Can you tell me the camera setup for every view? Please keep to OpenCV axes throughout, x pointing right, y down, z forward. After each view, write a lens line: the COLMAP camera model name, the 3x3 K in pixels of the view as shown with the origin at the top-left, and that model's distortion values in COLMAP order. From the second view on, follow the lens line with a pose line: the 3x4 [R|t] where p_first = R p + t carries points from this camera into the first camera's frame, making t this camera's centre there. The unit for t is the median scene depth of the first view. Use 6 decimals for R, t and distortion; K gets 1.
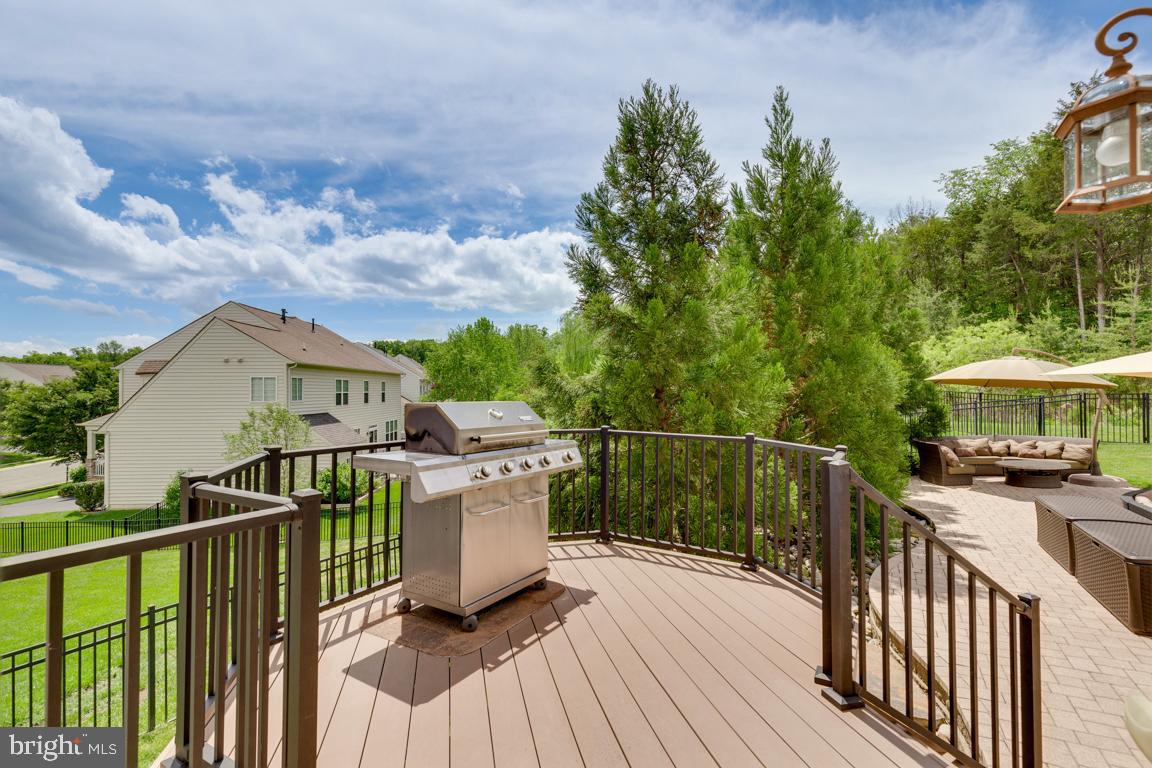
lens RADIAL K [[512.0, 0, 570.2], [0, 512.0, 387.9], [0, 0, 1]] dist [0.001478, 0.000158]
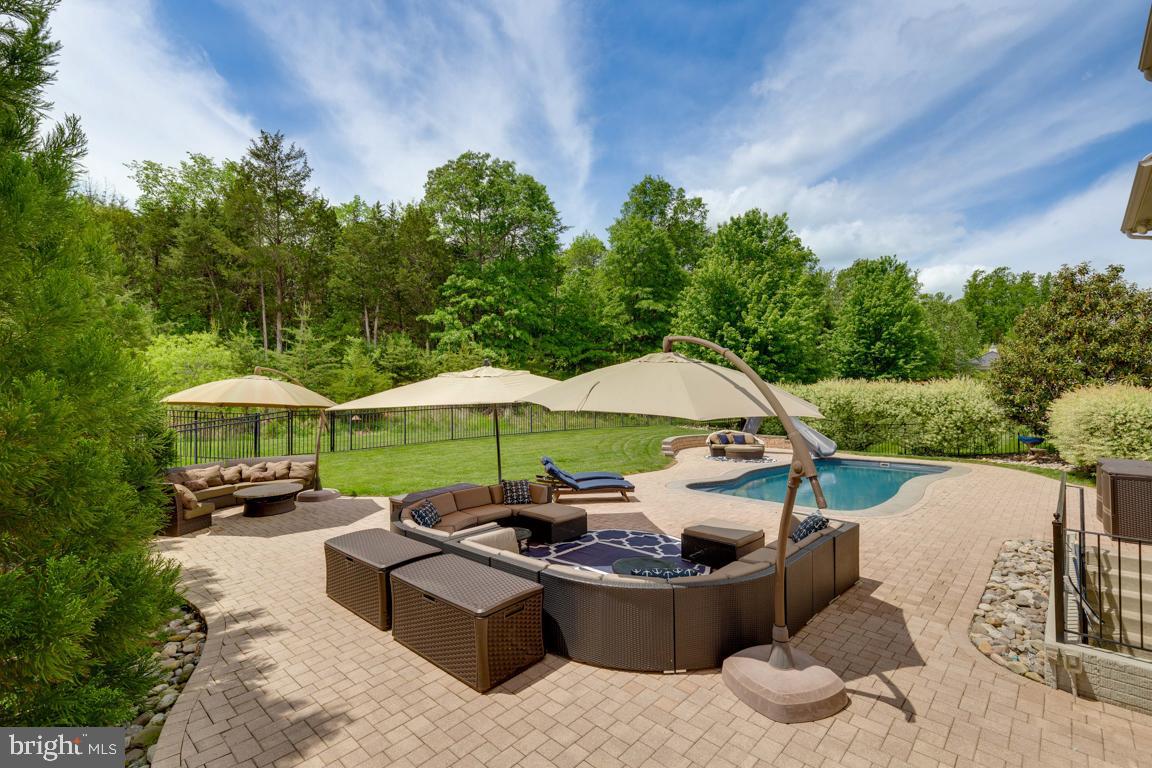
lens RADIAL K [[512.0, 0, 570.2], [0, 512.0, 387.9], [0, 0, 1]] dist [0.001478, 0.000158]
pose [[0.209980, 0.021154, 0.977477, 0.040991], [-0.003331, 0.999776, -0.020921, -0.010366], [-0.977700, 0.001137, 0.210003, 0.122690]]
